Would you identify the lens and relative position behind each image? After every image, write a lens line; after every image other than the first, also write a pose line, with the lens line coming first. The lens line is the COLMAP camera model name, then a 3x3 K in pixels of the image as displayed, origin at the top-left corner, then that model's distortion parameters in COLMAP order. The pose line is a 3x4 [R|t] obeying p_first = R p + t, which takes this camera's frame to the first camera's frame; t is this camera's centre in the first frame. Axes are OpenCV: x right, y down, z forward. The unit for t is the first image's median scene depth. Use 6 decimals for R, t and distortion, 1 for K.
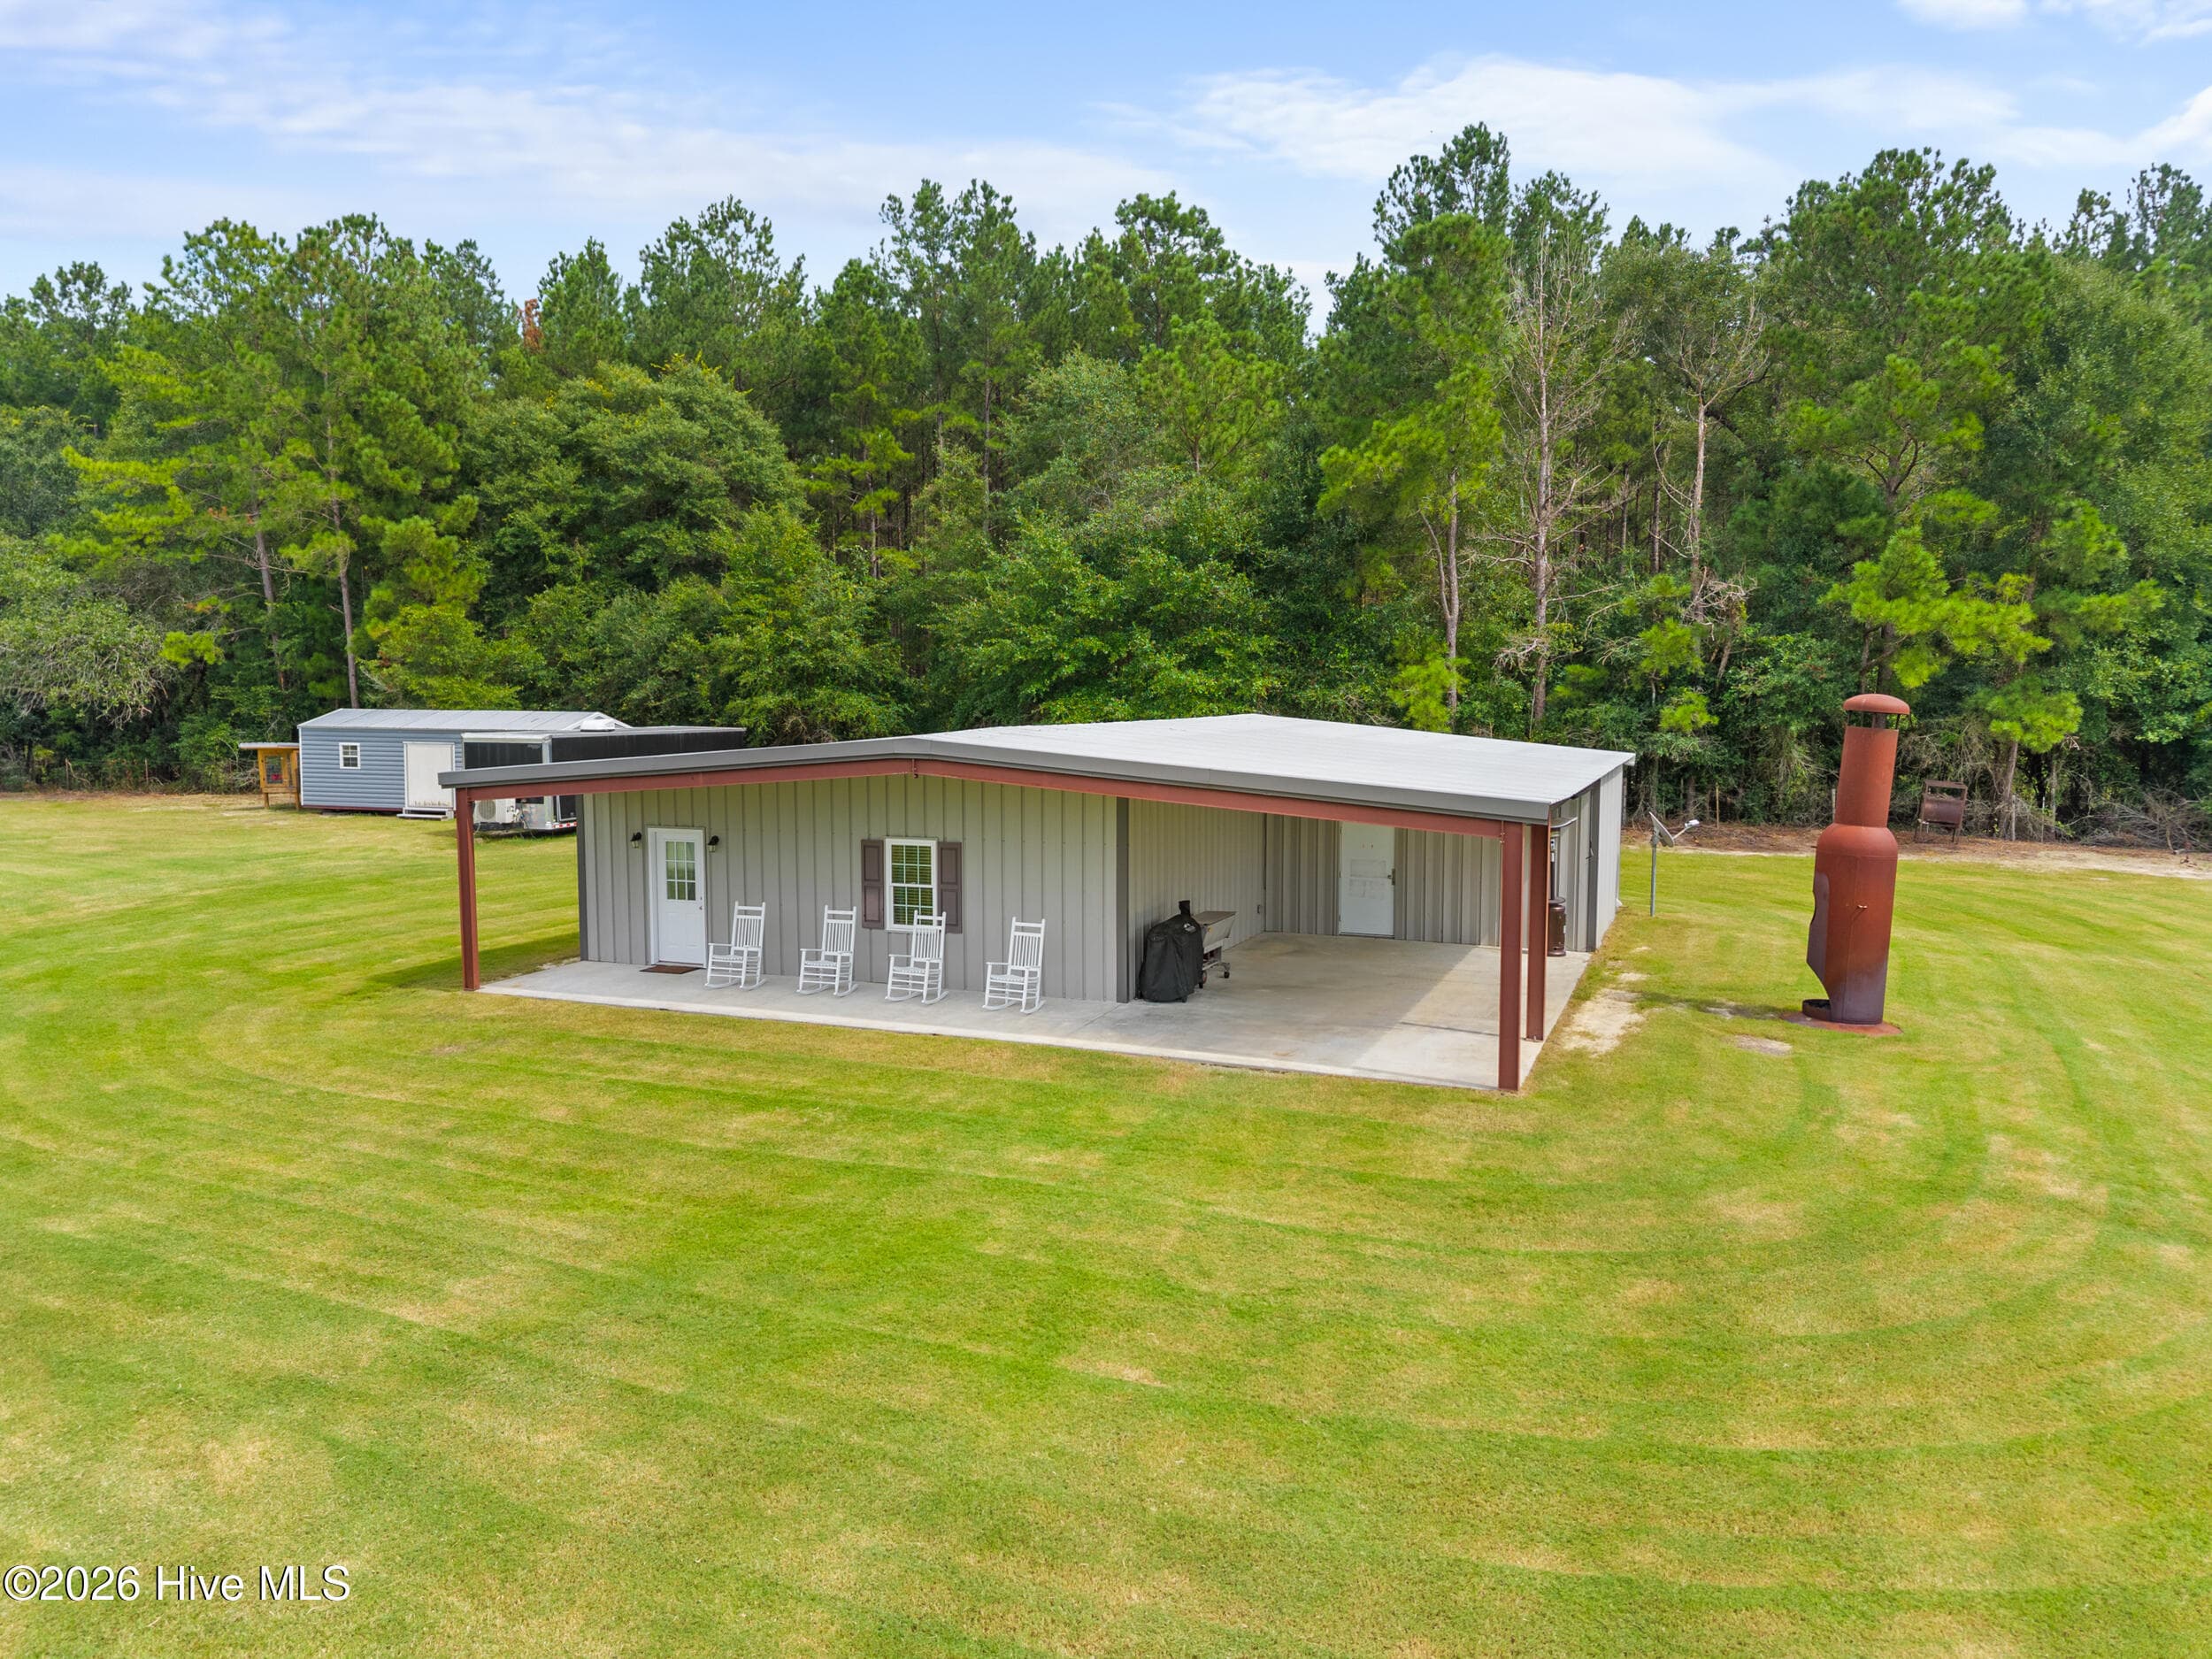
lens RADIAL K [[1521.8, 0, 1117.7], [0, 1521.8, 825.4], [0, 0, 1]] dist [0.012308, -0.004142]
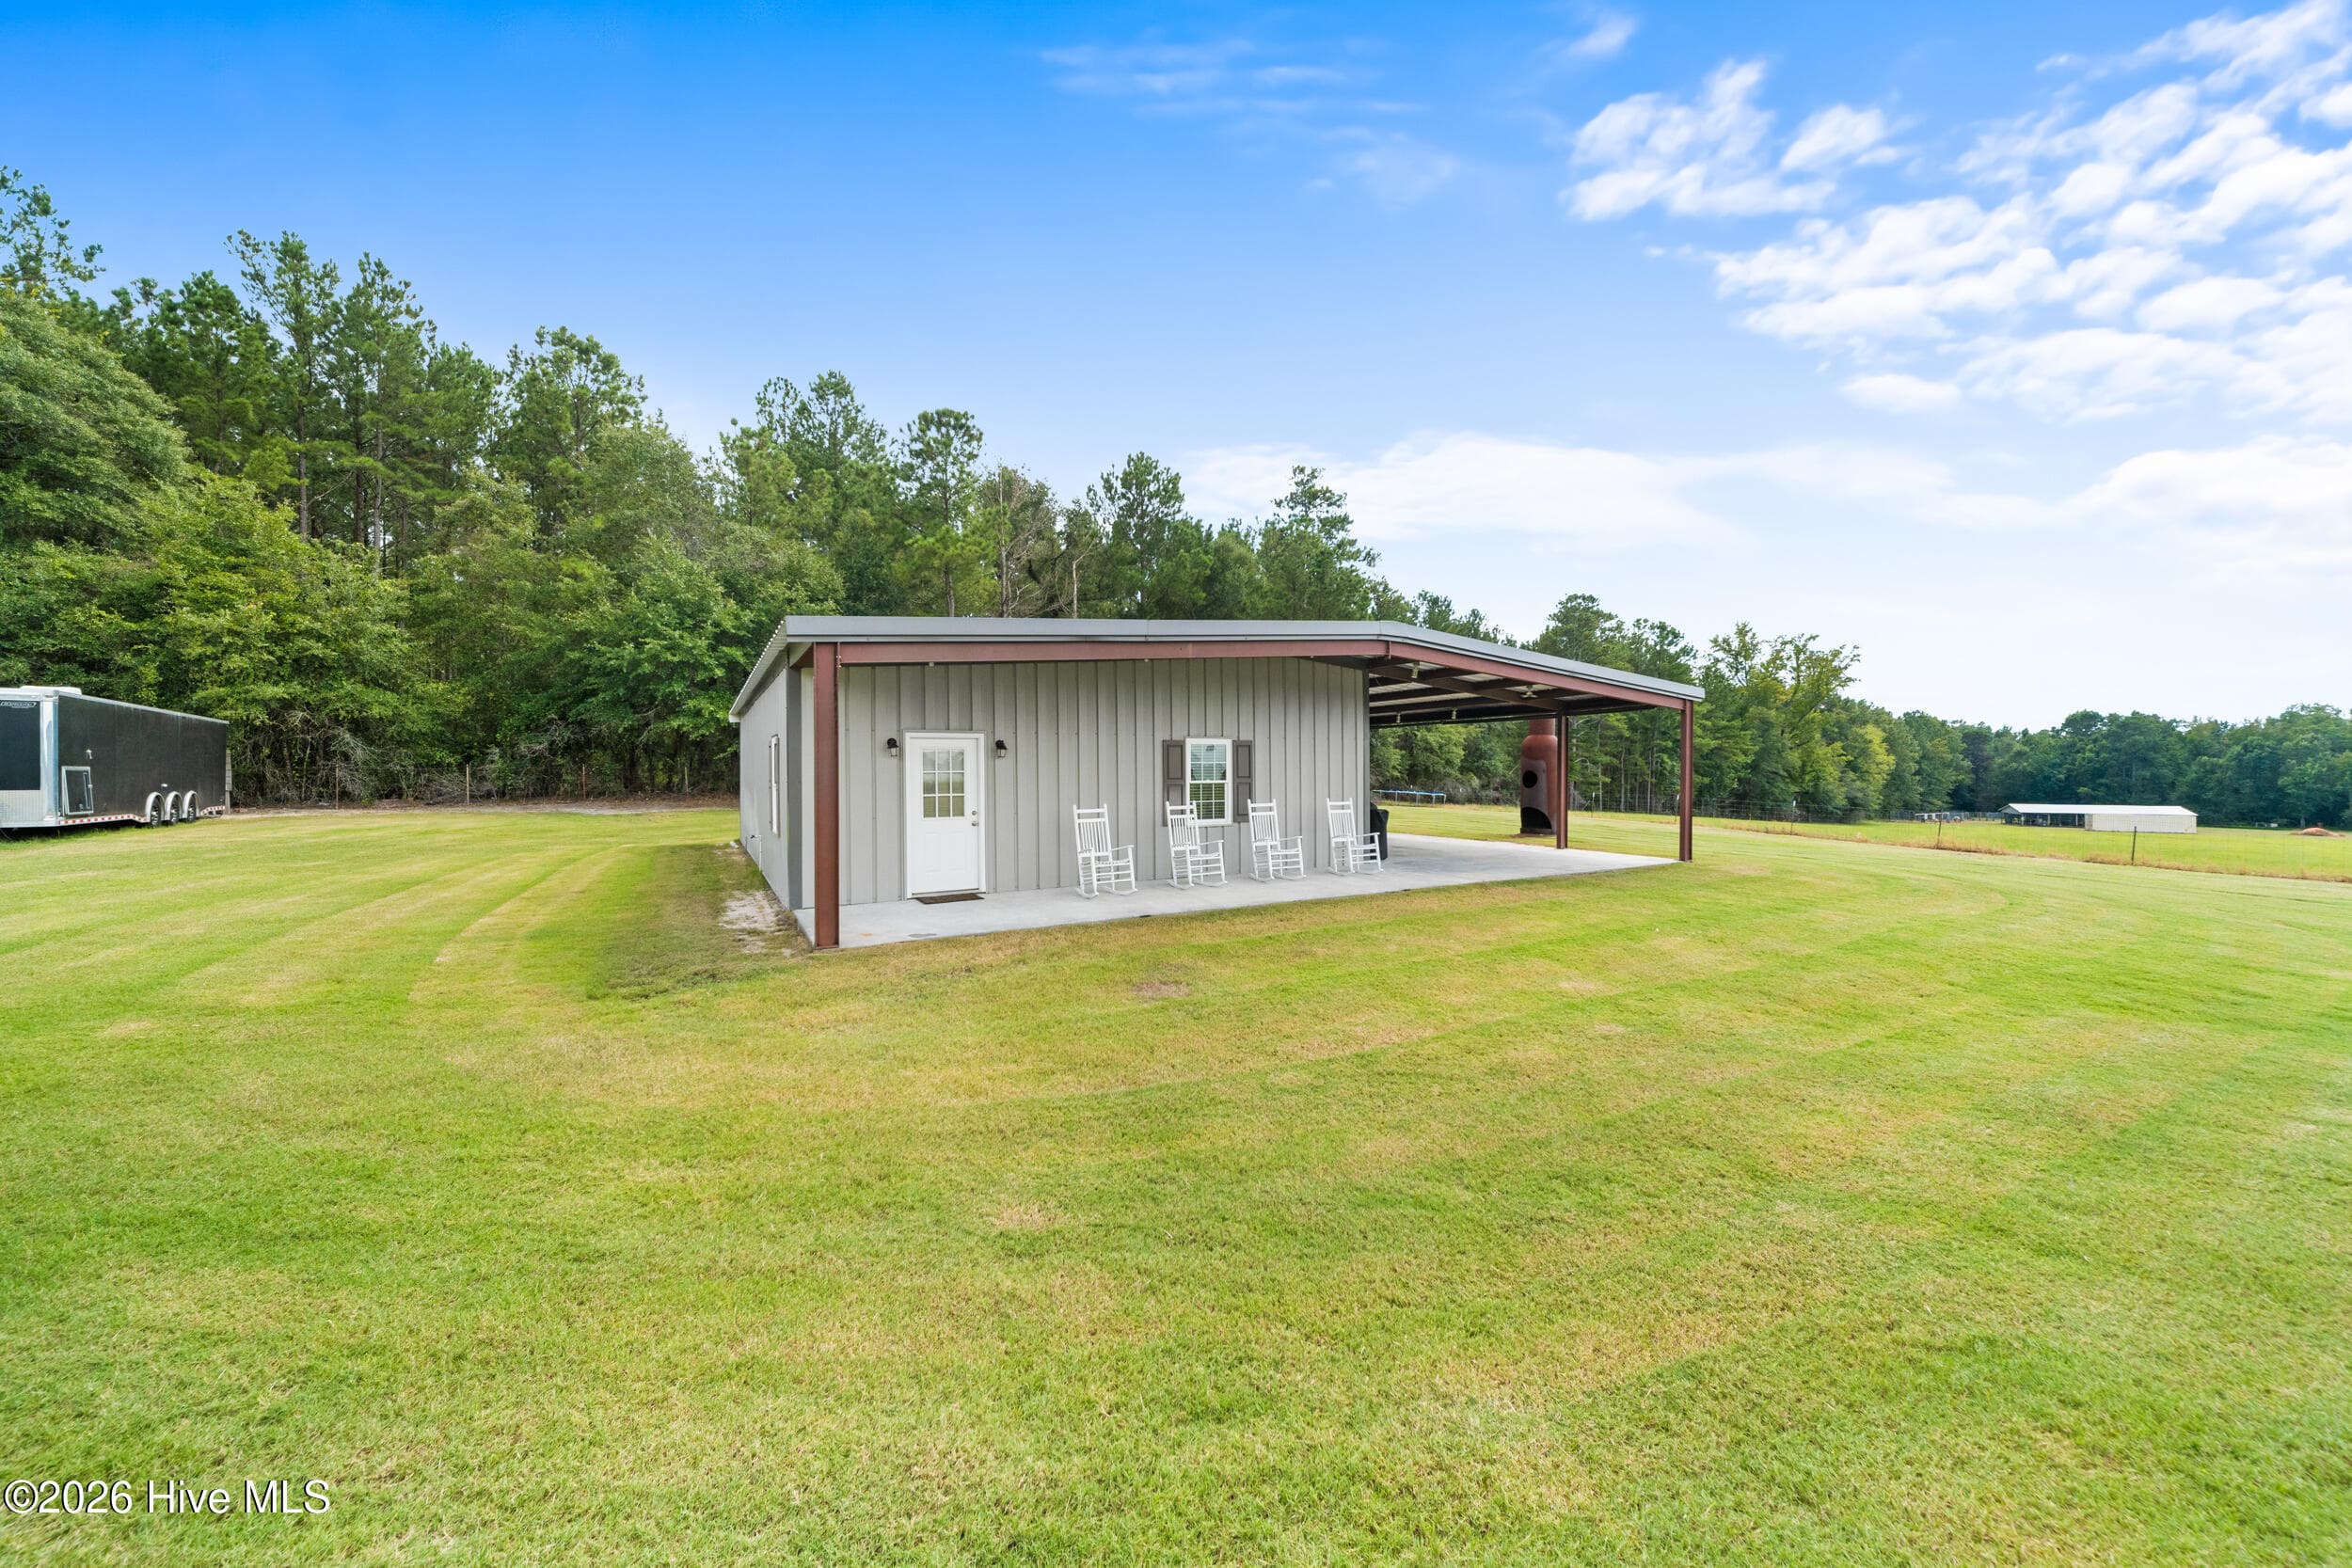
lens RADIAL K [[825.9, 0, 1168.6], [0, 825.9, 774.5], [0, 0, 1]] dist [-0.001075, 0.000076]
pose [[0.620963, -0.007723, 0.783802, -0.274261], [0.075049, 0.995943, -0.049644, 0.027539], [-0.780239, 0.089651, 0.619024, 0.293575]]
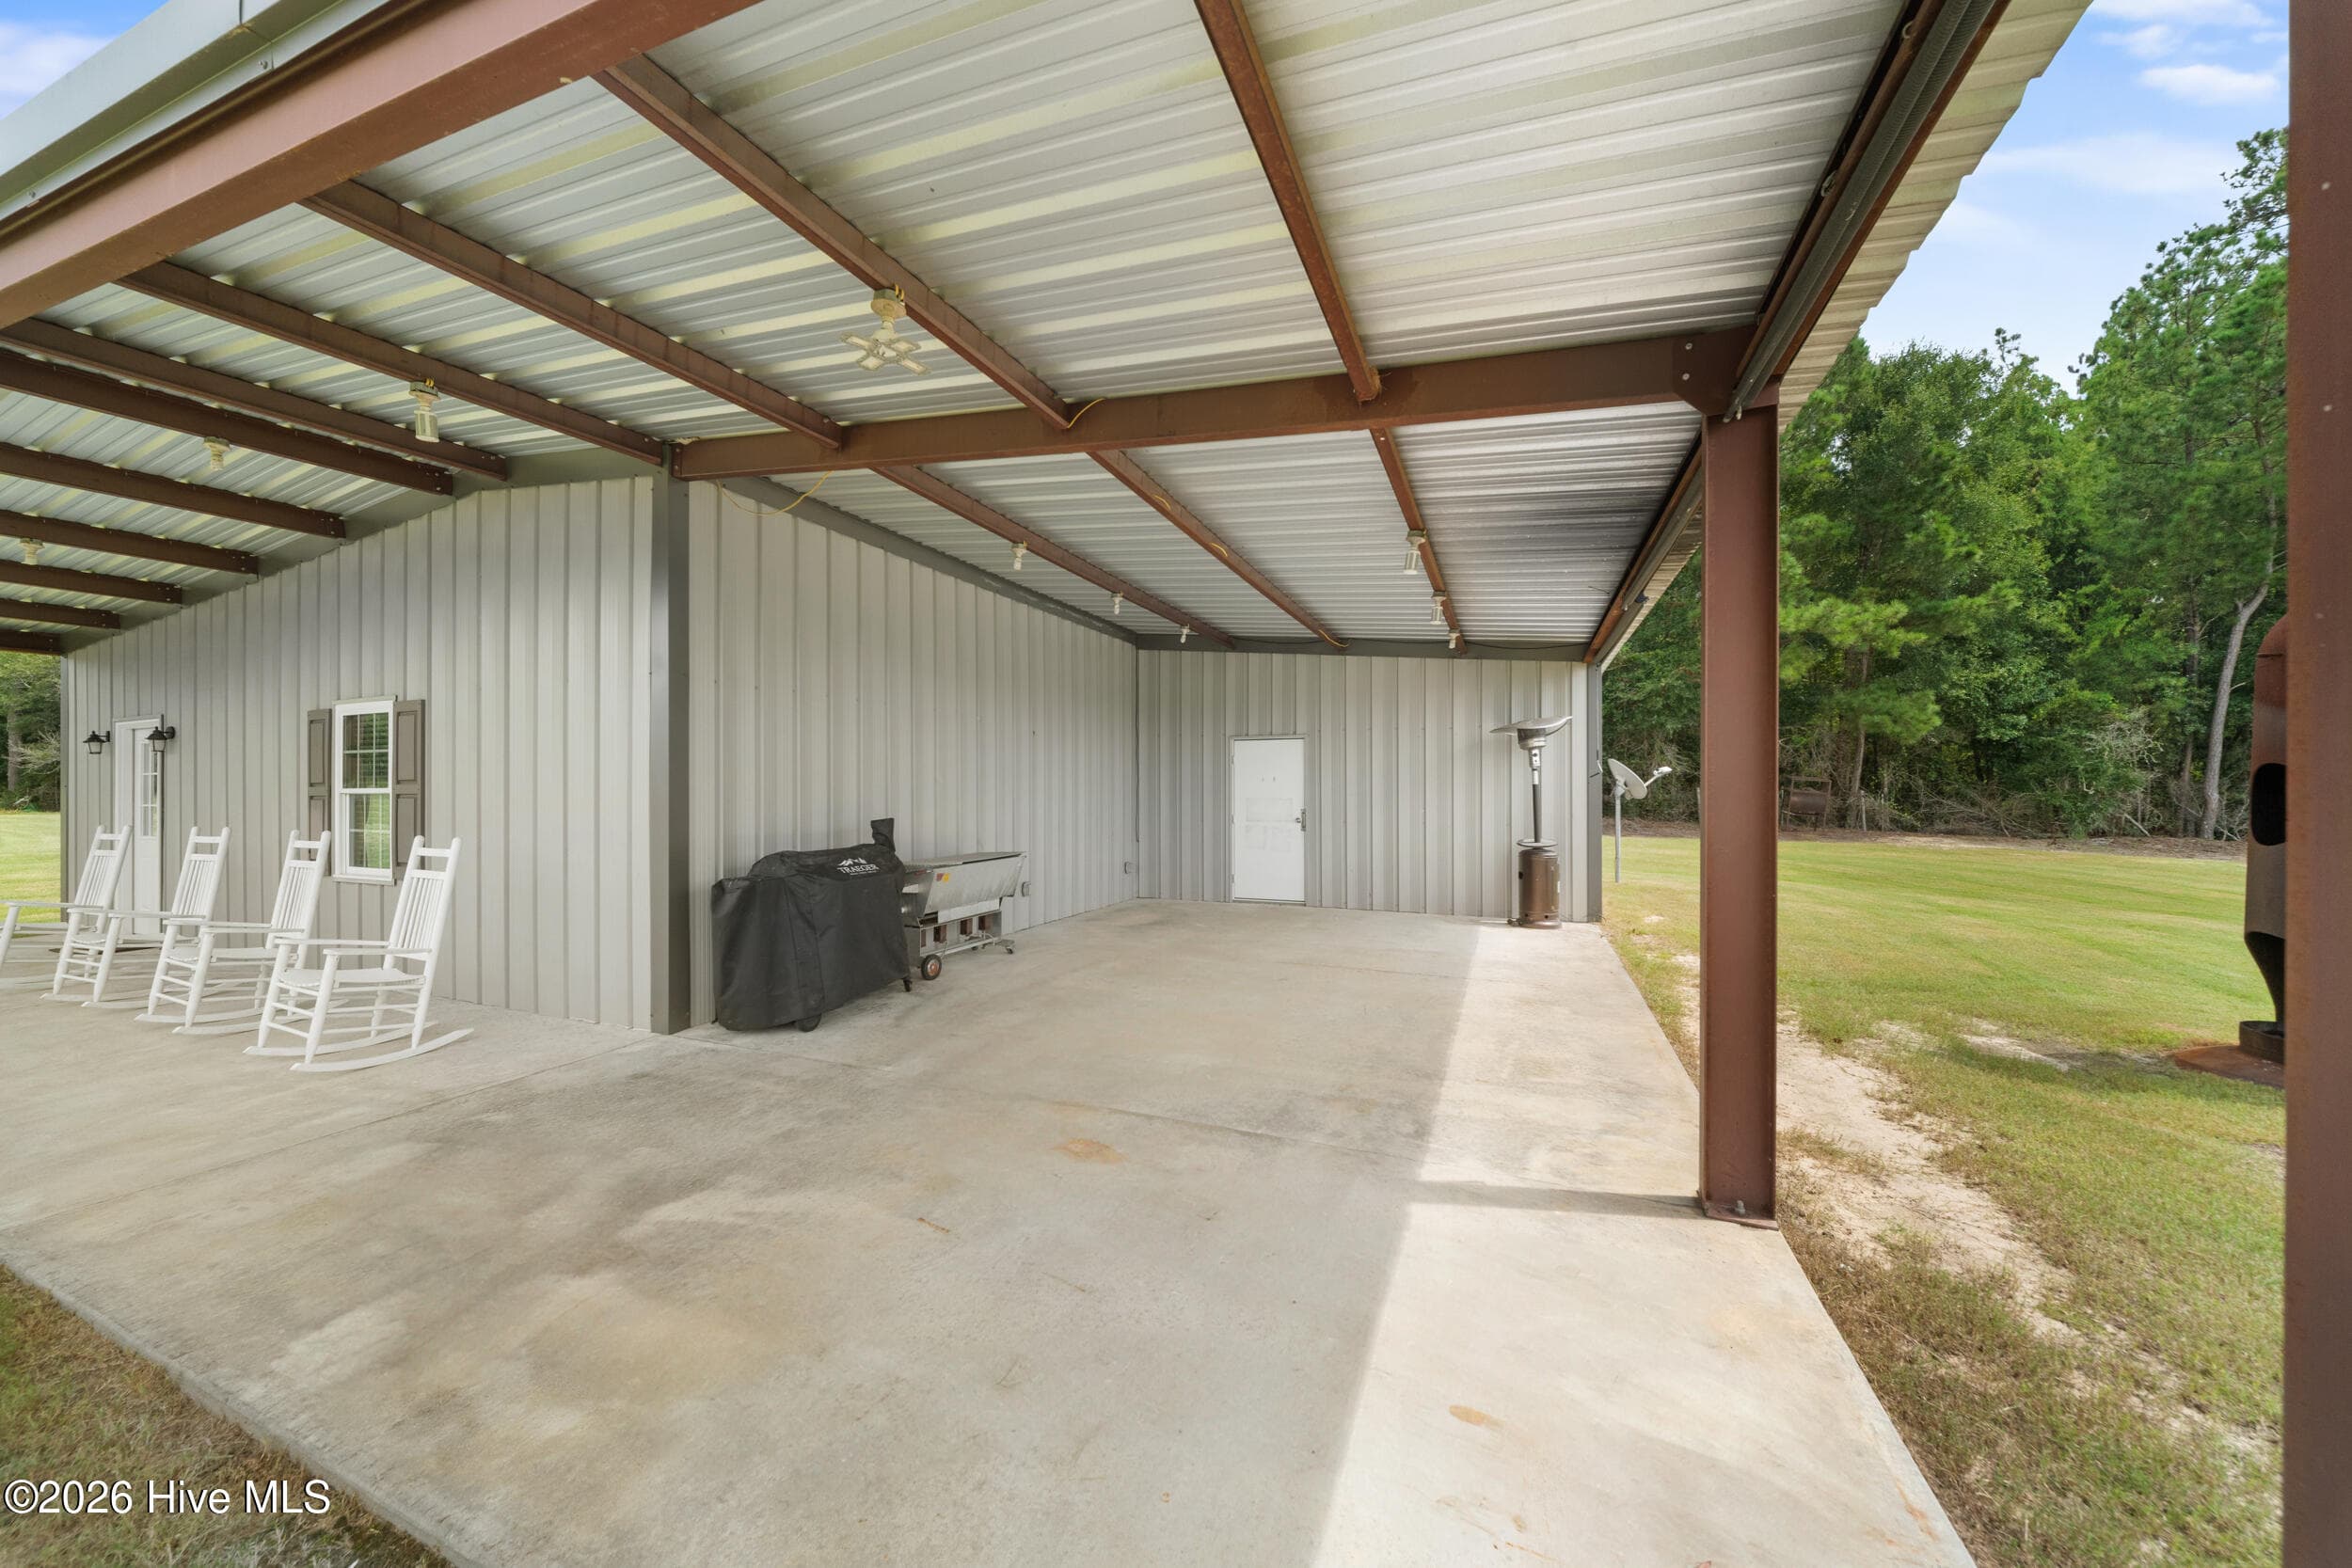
lens RADIAL K [[833.0, 0, 1165.6], [0, 833.0, 789.8], [0, 0, 1]] dist [0.000521, -0.003044]
pose [[0.999953, -0.002472, -0.009352, 0.063581], [0.001629, 0.996024, -0.089074, 0.029147], [0.009535, 0.089054, 0.995981, 0.321193]]
